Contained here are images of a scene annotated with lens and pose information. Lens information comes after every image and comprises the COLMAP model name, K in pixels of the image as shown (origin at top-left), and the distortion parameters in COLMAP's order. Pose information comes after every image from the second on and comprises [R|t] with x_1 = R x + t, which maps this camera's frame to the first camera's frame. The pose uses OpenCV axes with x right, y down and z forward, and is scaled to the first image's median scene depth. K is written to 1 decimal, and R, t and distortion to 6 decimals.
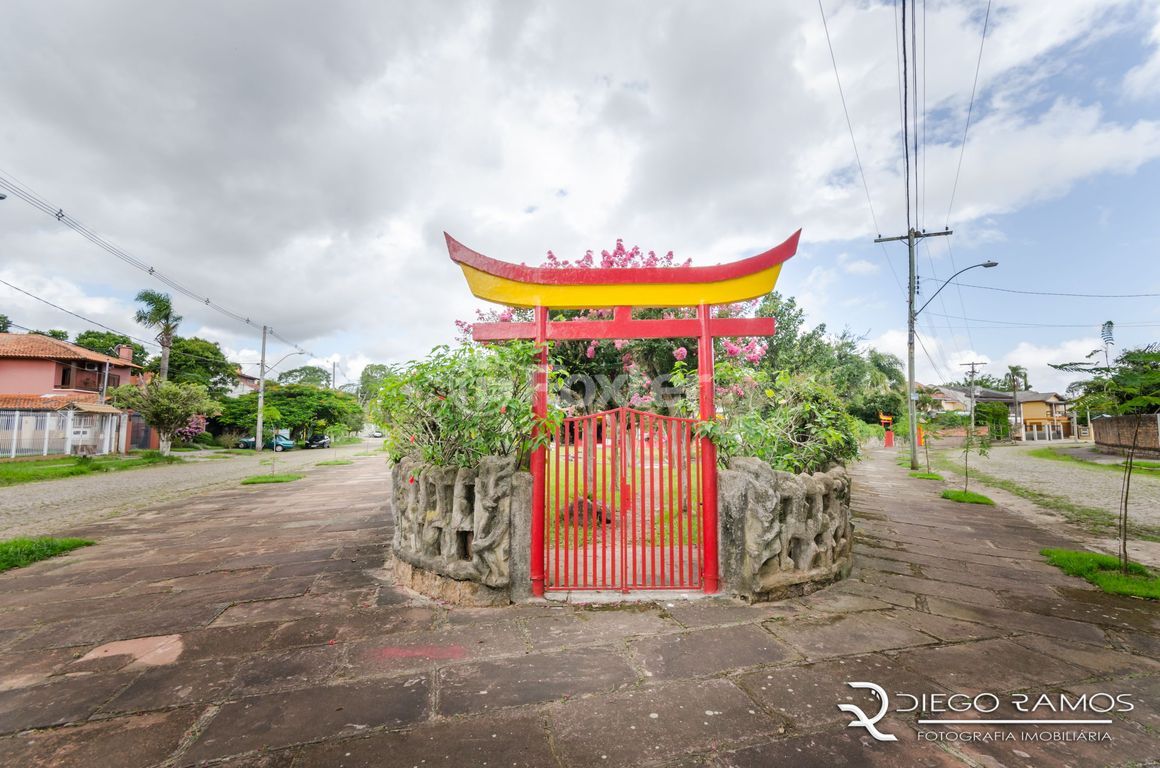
lens RADIAL K [[515.9, 0, 586.0], [0, 515.9, 385.2], [0, 0, 1]] dist [0.000191, 0.000093]
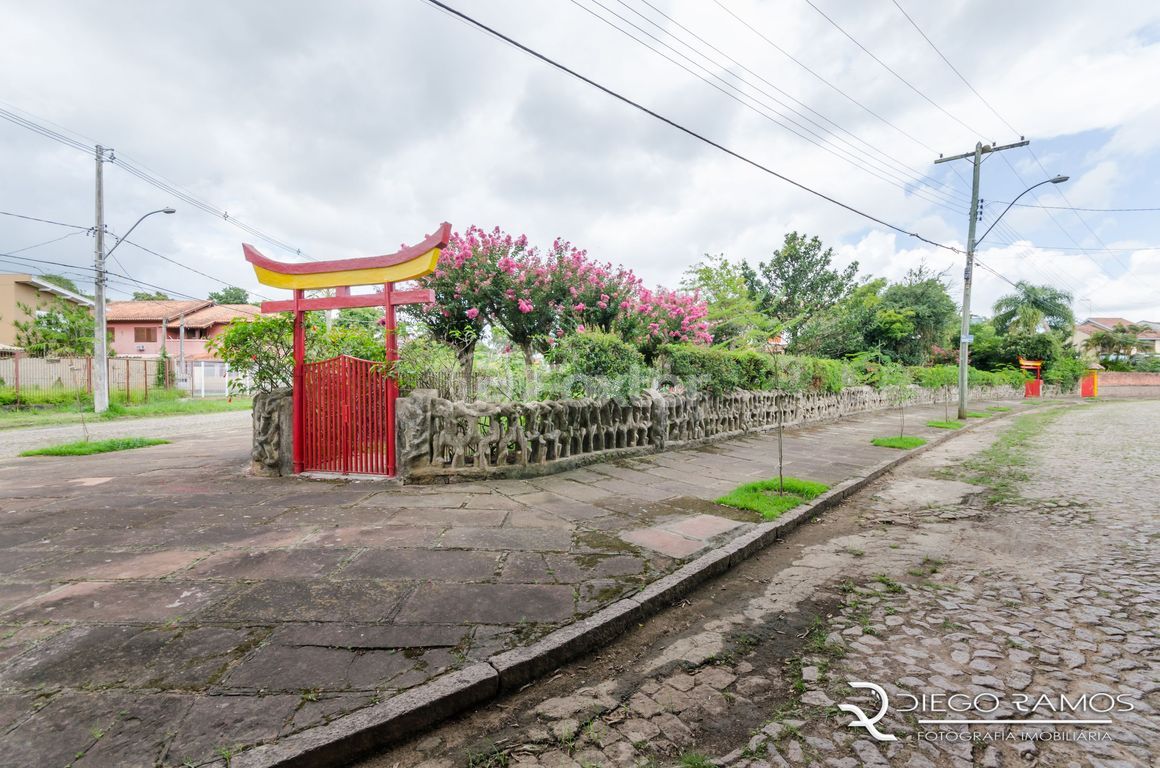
lens RADIAL K [[515.9, 0, 586.0], [0, 515.9, 385.2], [0, 0, 1]] dist [0.000191, 0.000093]
pose [[0.957640, 0.004641, -0.287932, 0.285411], [0.023985, 0.995111, 0.095811, 0.000980], [0.286969, -0.098659, 0.952846, -0.056751]]
